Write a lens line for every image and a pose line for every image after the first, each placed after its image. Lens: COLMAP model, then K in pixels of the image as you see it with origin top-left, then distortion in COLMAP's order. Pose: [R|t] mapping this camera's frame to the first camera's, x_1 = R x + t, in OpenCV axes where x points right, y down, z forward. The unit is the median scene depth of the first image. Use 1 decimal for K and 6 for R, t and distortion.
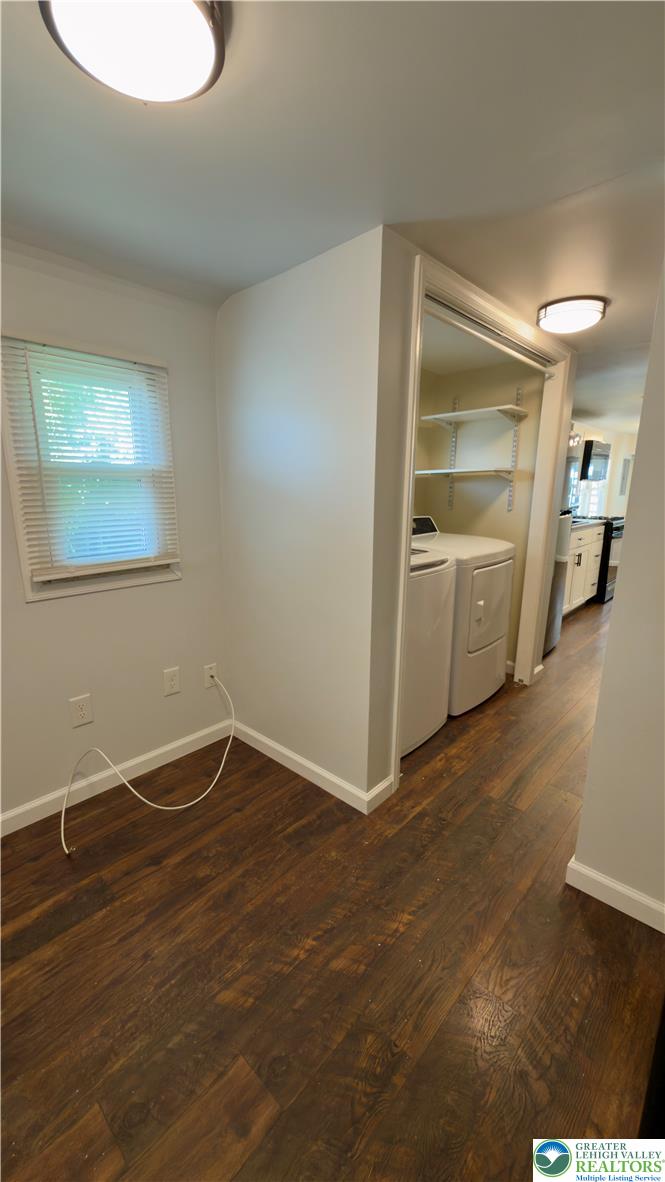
lens RADIAL K [[473.3, 0, 332.1], [0, 473.3, 578.8], [0, 0, 1]] dist [0.000690, -0.000150]
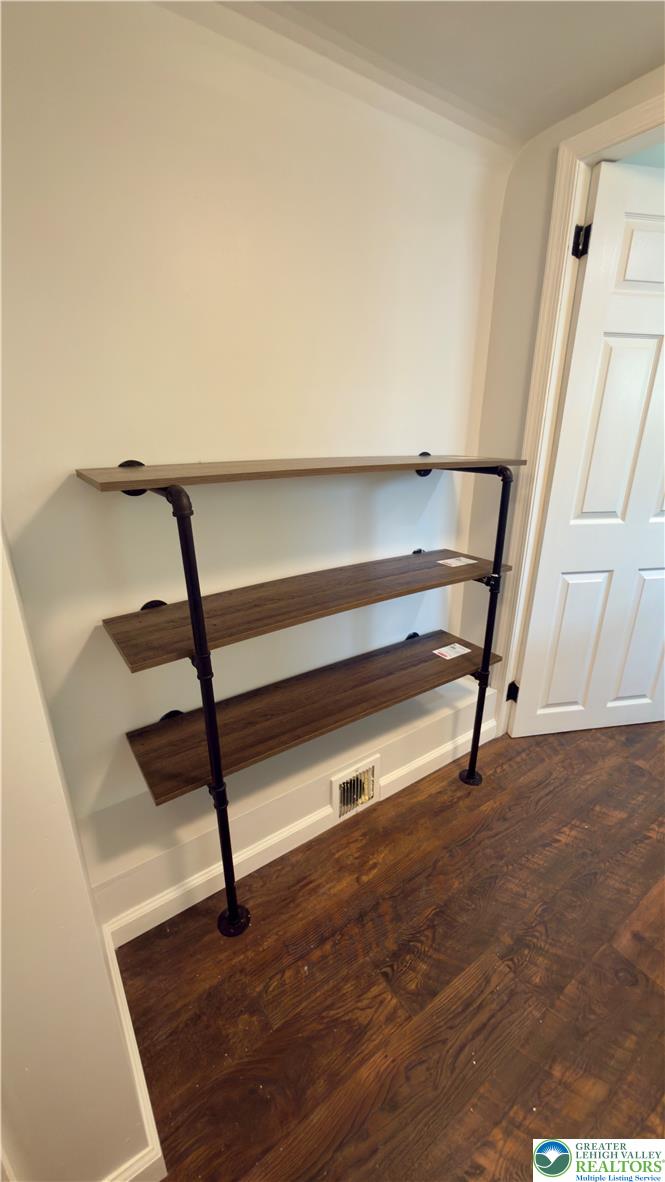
lens RADIAL K [[473.3, 0, 330.3], [0, 473.3, 590.1], [0, 0, 1]] dist [0.000690, -0.000150]
pose [[-0.977073, -0.072788, 0.200076, 0.285895], [0.037630, 0.865909, 0.498785, -0.191834], [-0.209553, 0.494878, -0.843317, 1.200732]]
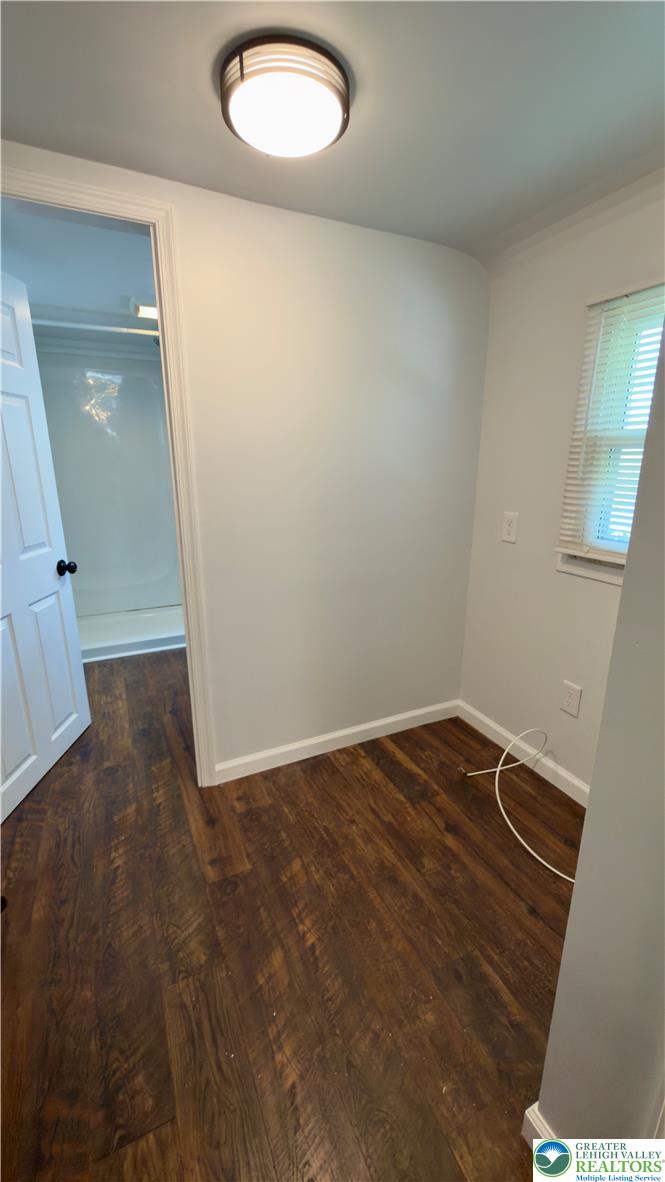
lens RADIAL K [[473.3, 0, 337.5], [0, 473.3, 589.1], [0, 0, 1]] dist [0.000690, -0.000150]
pose [[-0.359610, 0.247996, -0.899544, 0.596388], [-0.182894, 0.926602, 0.328571, -0.206204], [0.915003, 0.282678, -0.287858, 1.077369]]
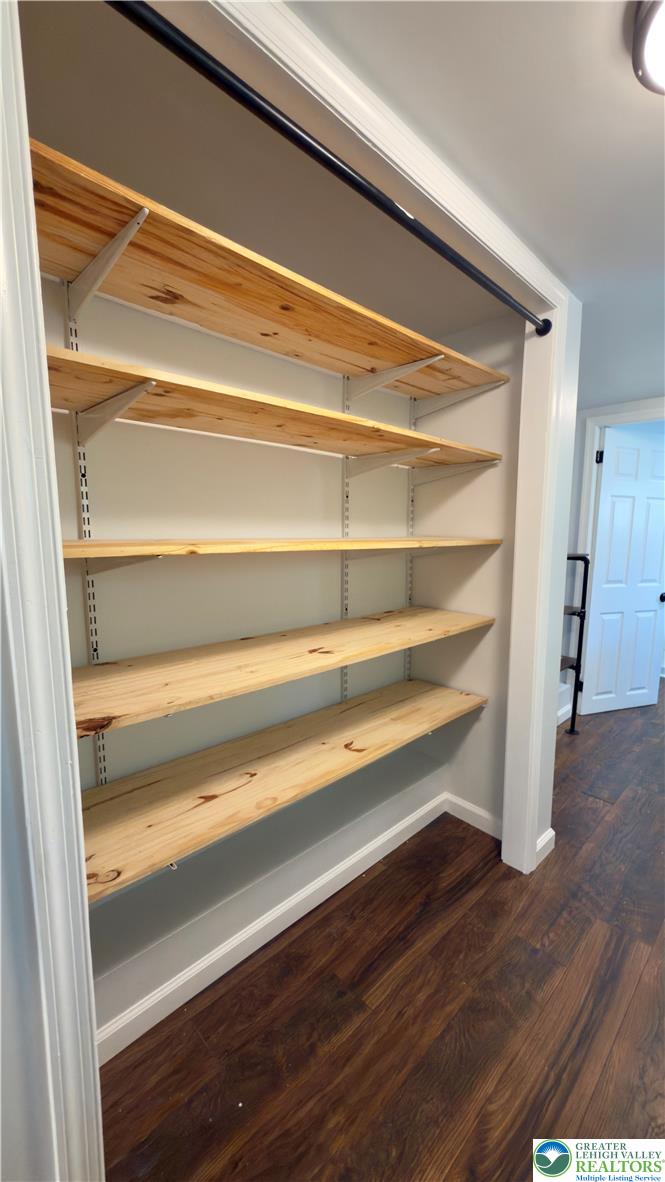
lens RADIAL K [[473.3, 0, 330.6], [0, 473.3, 591.0], [0, 0, 1]] dist [0.000690, -0.000150]
pose [[-0.998800, -0.014686, 0.046721, 1.131202], [0.000931, 0.948114, 0.317928, -0.416948], [-0.048966, 0.317590, -0.946963, 2.187191]]
